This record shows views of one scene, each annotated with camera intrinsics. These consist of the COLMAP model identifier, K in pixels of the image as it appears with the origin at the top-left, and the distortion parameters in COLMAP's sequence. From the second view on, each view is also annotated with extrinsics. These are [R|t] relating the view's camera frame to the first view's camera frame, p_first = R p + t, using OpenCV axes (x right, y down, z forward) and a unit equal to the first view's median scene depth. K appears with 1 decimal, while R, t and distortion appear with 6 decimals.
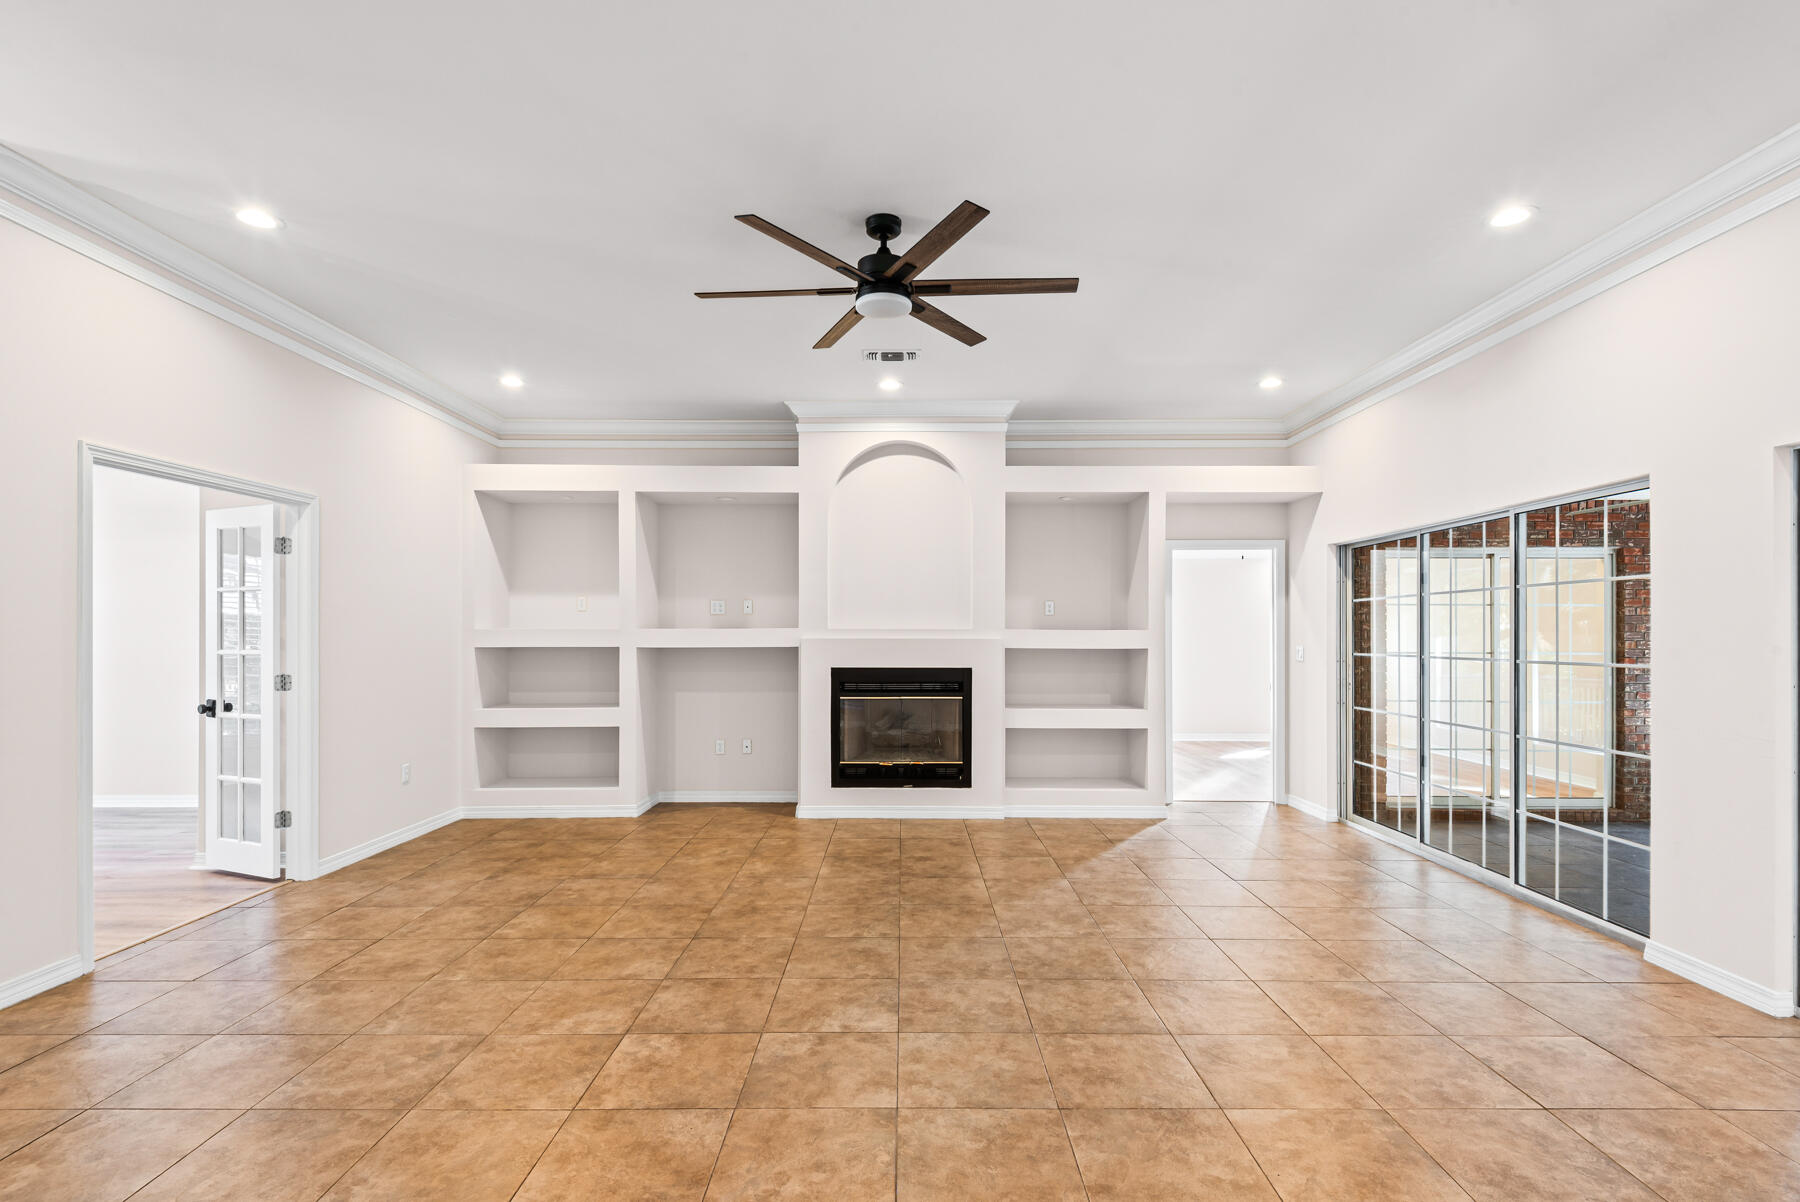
lens RADIAL K [[853.2, 0, 897.2], [0, 853.2, 629.9], [0, 0, 1]] dist [0.053834, -0.041212]
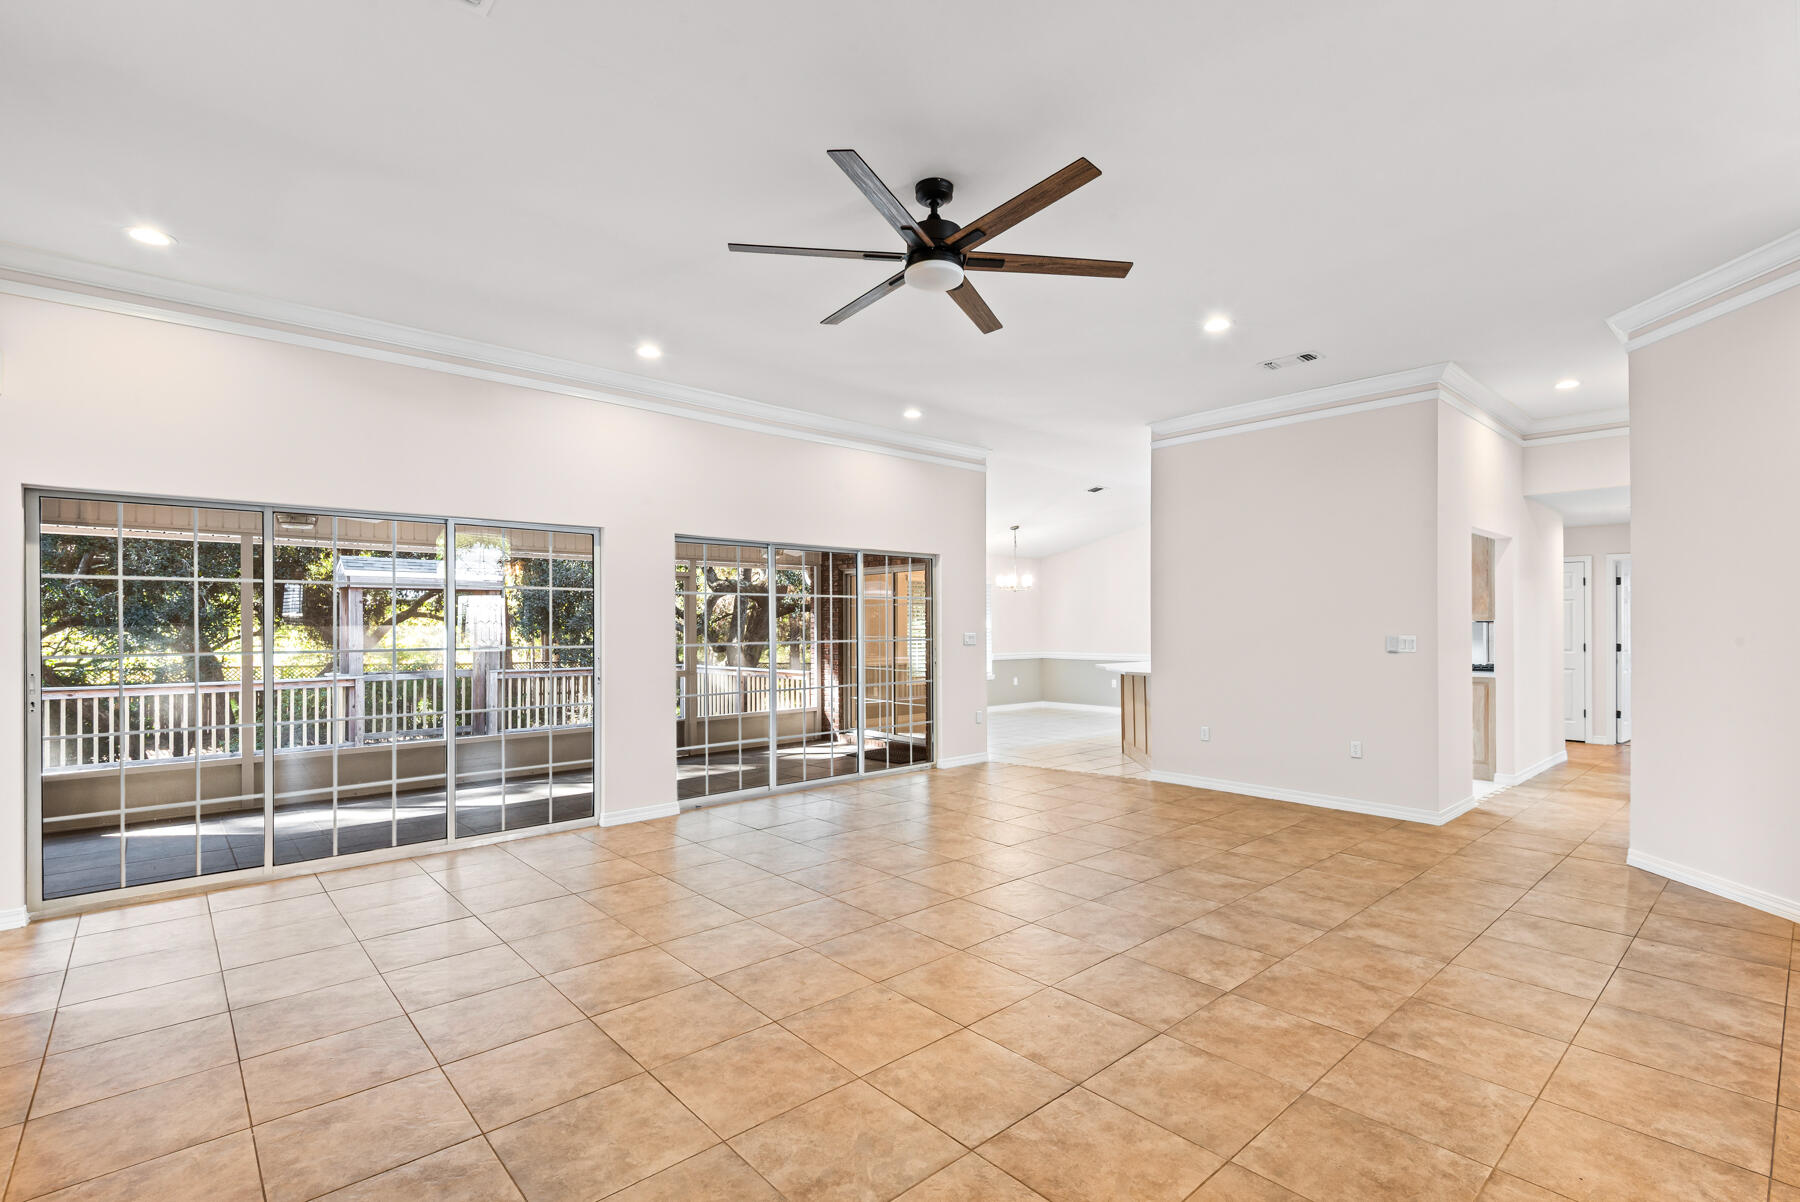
lens RADIAL K [[820.8, 0, 902.5], [0, 820.8, 625.2], [0, 0, 1]] dist [0.016178, -0.013284]
pose [[-0.673511, 0.003748, 0.739168, -0.383057], [-0.002611, 0.999969, -0.007449, 0.006938], [-0.739173, -0.006947, -0.673480, 0.951844]]
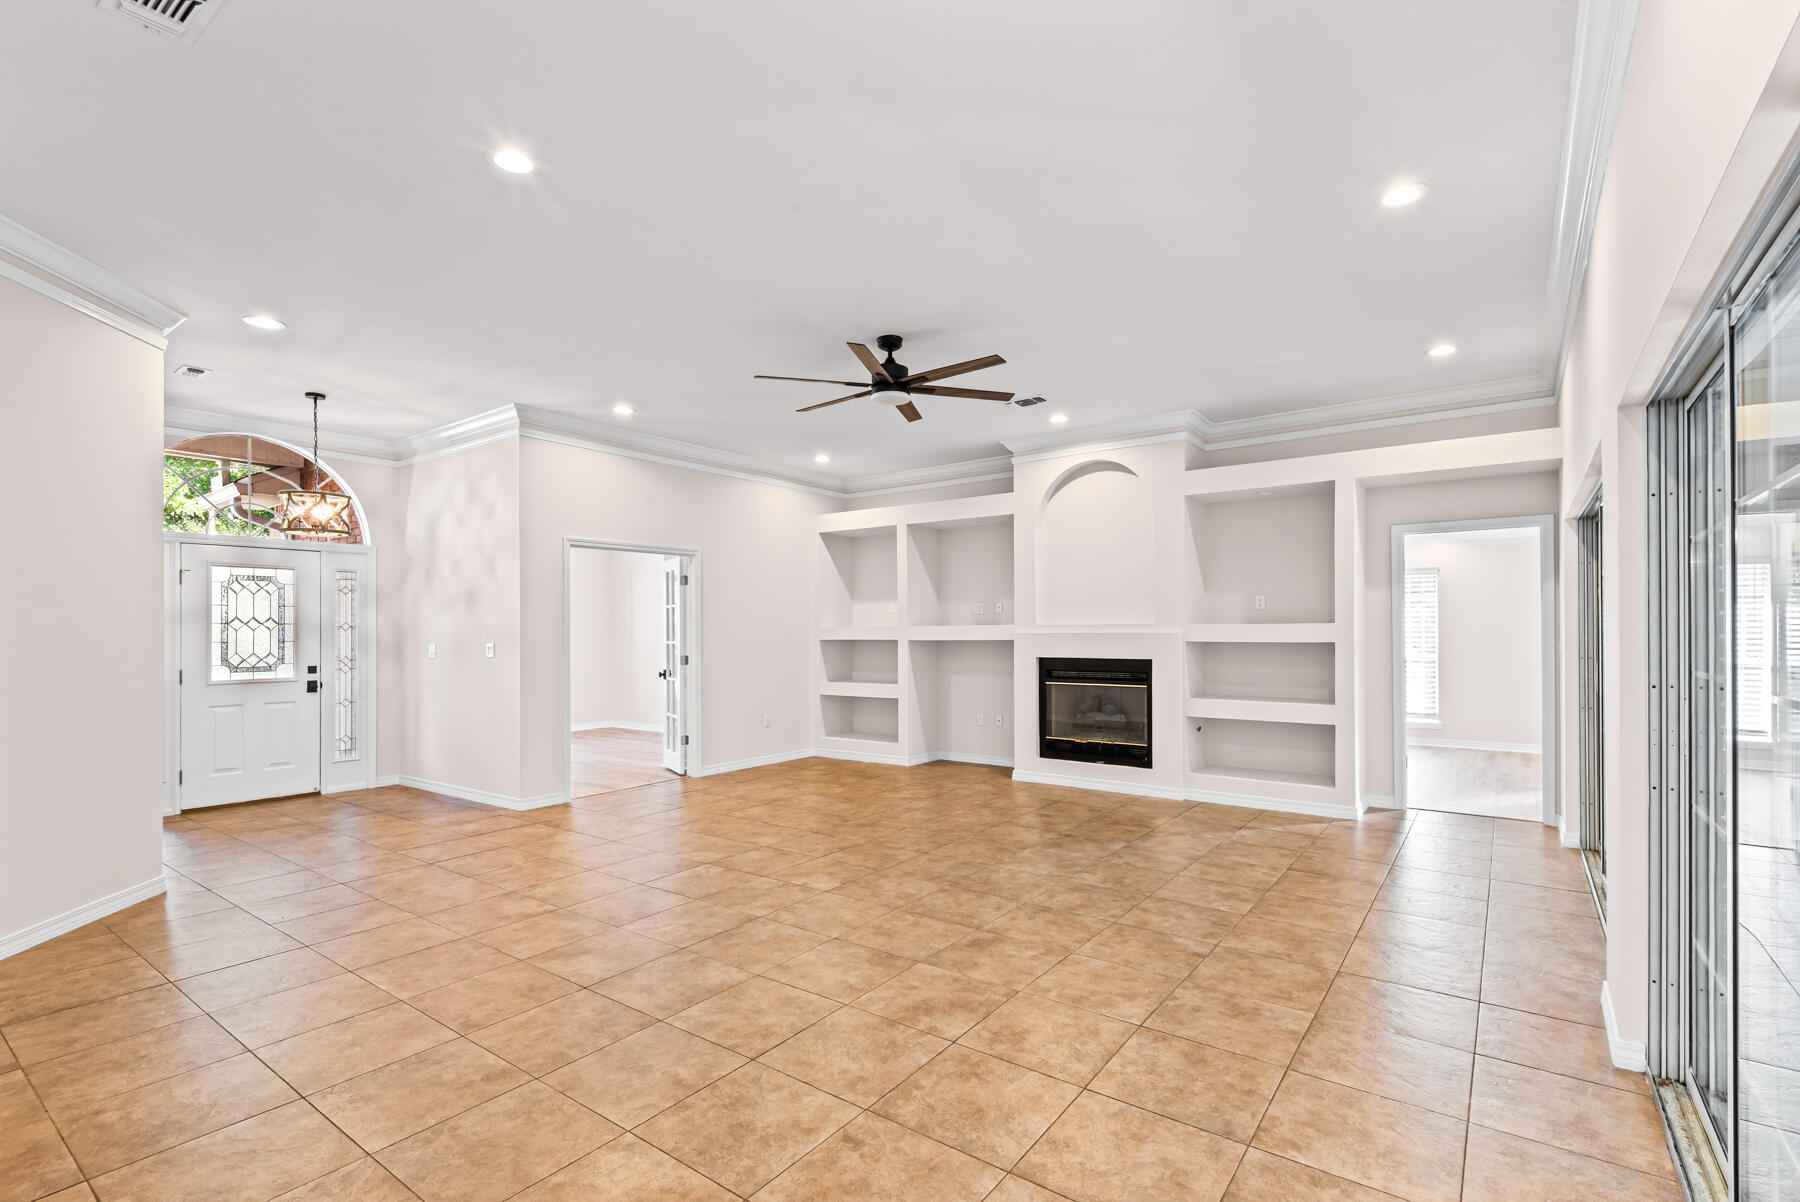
lens RADIAL K [[823.4, 0, 897.4], [0, 823.4, 621.9], [0, 0, 1]] dist [0.031686, -0.018767]
pose [[0.804955, -0.010794, -0.593238, 0.465102], [0.010209, 0.999938, -0.004342, -0.002573], [0.593249, -0.002561, 0.805015, -0.050776]]
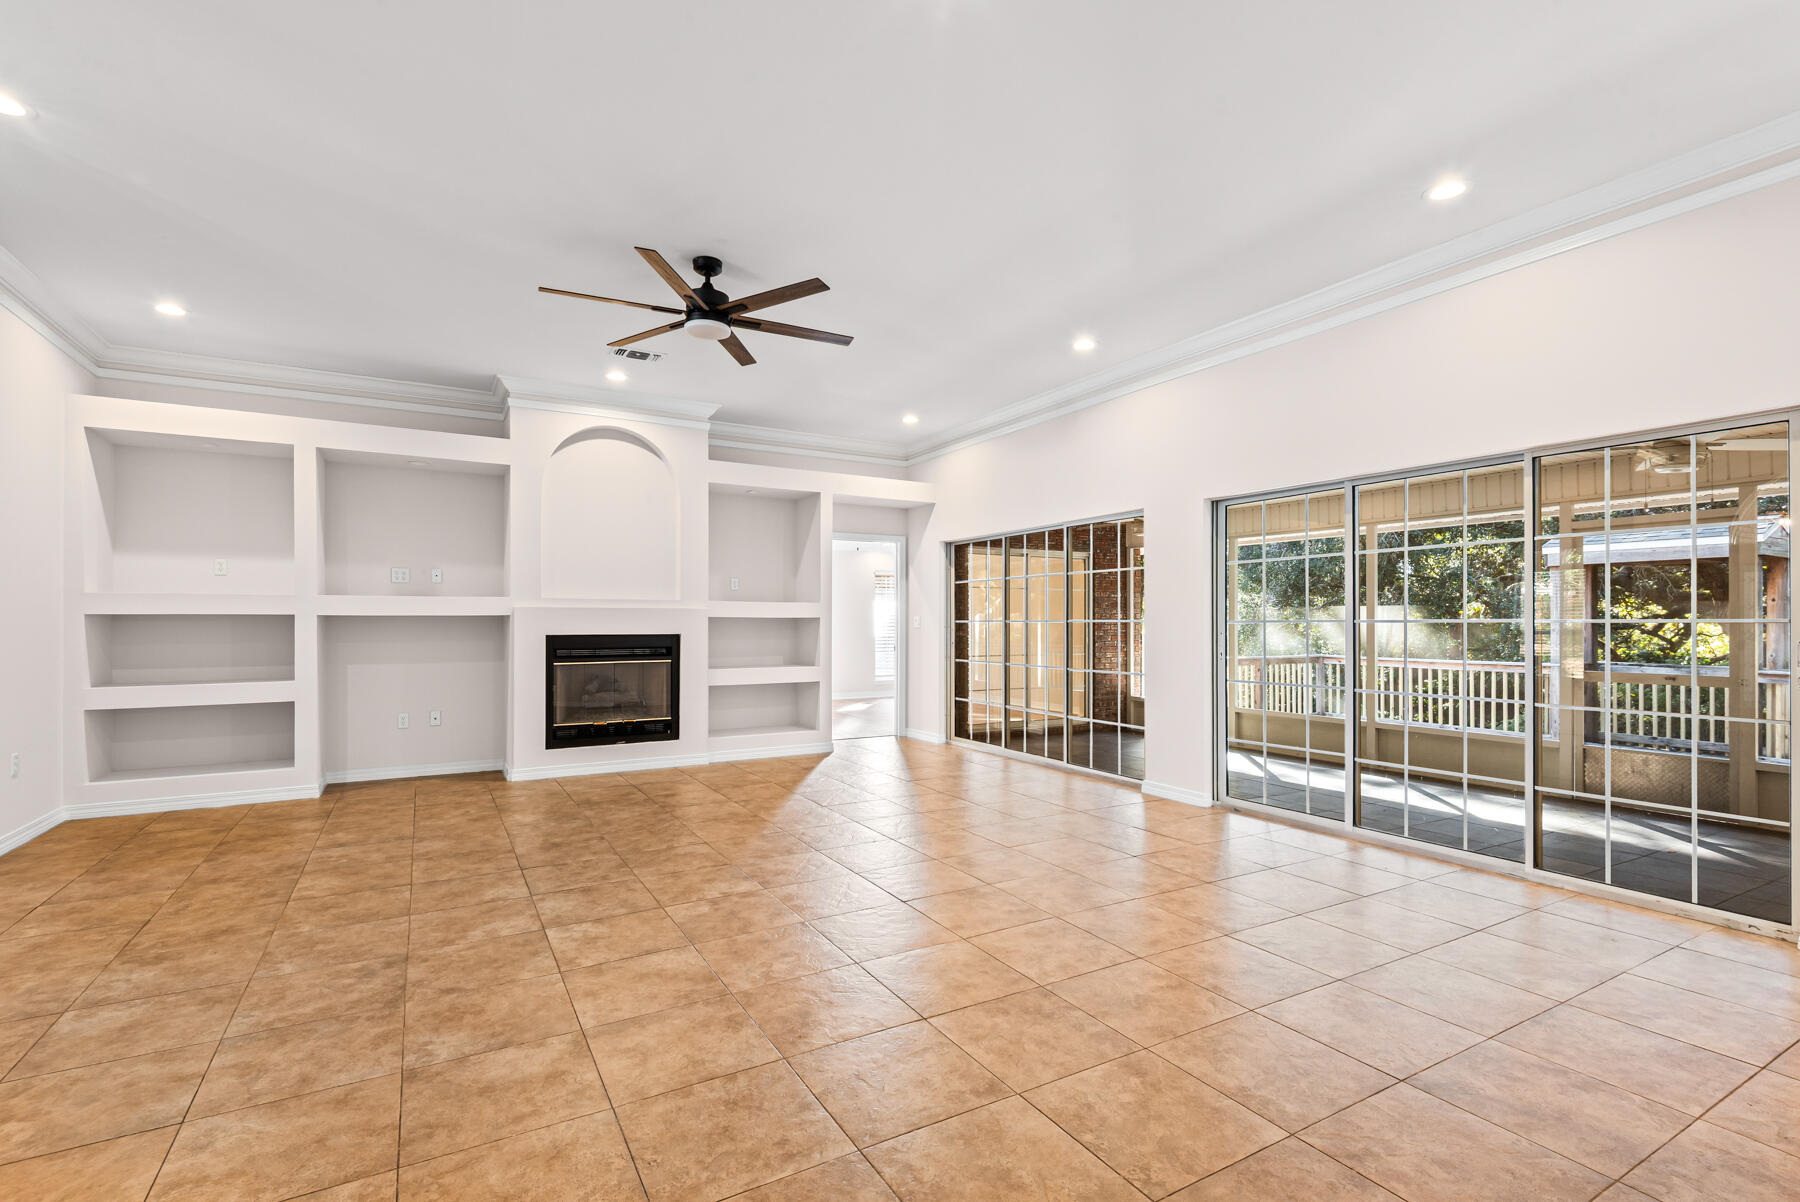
lens RADIAL K [[823.4, 0, 897.4], [0, 823.4, 621.9], [0, 0, 1]] dist [0.031686, -0.018767]
pose [[0.864688, -0.000450, 0.502310, -0.220775], [-0.003441, 0.999971, 0.006819, 0.020073], [-0.502298, -0.007624, 0.864661, -0.099508]]
